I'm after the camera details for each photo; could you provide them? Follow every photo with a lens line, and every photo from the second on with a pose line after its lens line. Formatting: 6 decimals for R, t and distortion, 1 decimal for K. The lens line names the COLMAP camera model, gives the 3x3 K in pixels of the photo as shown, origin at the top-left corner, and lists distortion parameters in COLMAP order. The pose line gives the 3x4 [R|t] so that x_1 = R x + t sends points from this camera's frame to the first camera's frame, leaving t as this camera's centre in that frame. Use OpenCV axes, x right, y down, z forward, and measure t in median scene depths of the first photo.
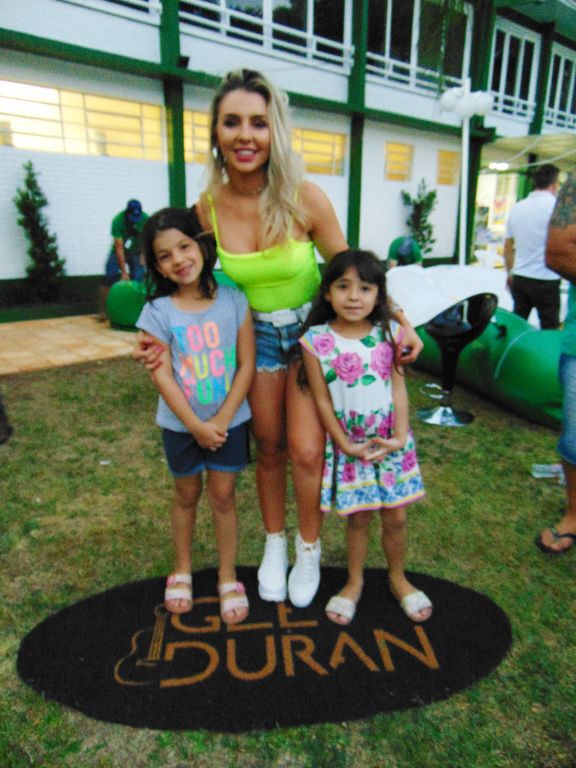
lens RADIAL K [[586.5, 0, 288.0], [0, 586.5, 384.0], [0, 0, 1]] dist [-0.006124, 0.080237]
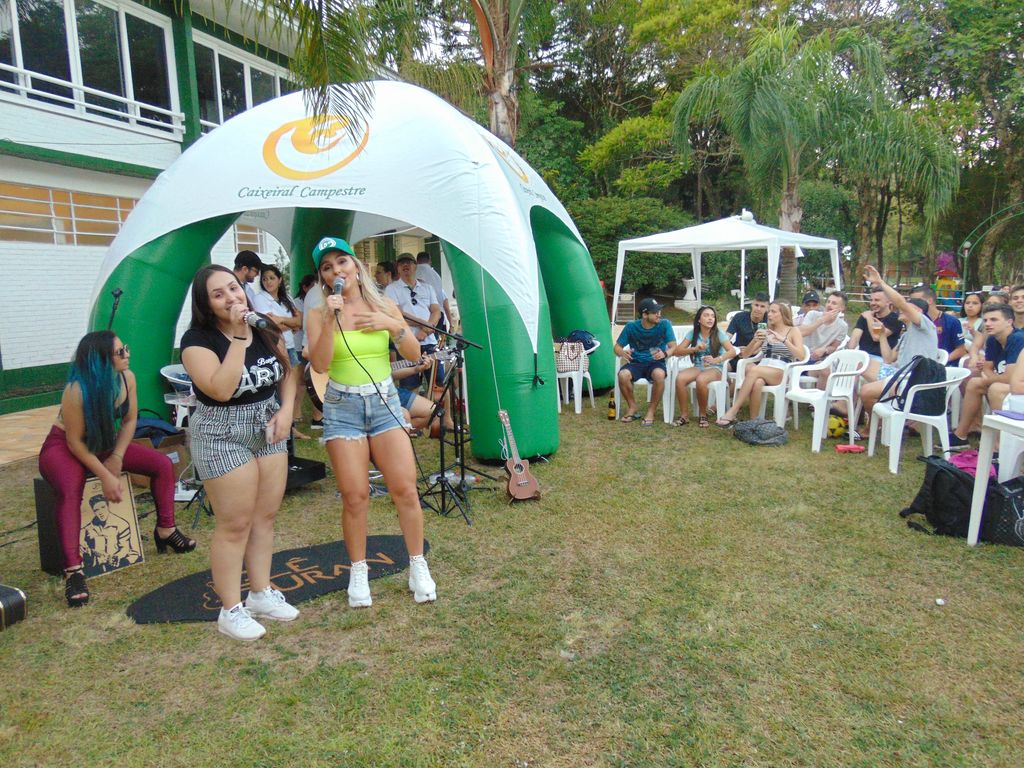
lens RADIAL K [[784.1, 0, 512.0], [0, 784.1, 384.0], [0, 0, 1]] dist [-0.002084, 0.177474]
pose [[0.865185, -0.099041, 0.491576, -0.513170], [0.168192, 0.980830, -0.098408, 0.223601], [-0.472406, 0.167820, 0.865257, -1.230190]]
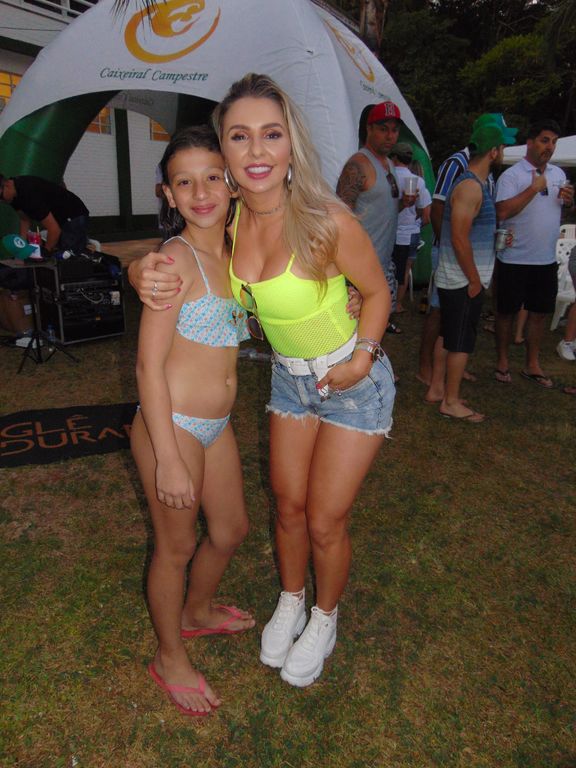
lens RADIAL K [[586.5, 0, 288.0], [0, 586.5, 384.0], [0, 0, 1]] dist [-0.006124, 0.080237]
pose [[0.939552, -0.079699, 0.333001, 0.028239], [0.053880, 0.994830, 0.086078, 0.159532], [-0.338139, -0.062933, 0.938989, -0.898870]]
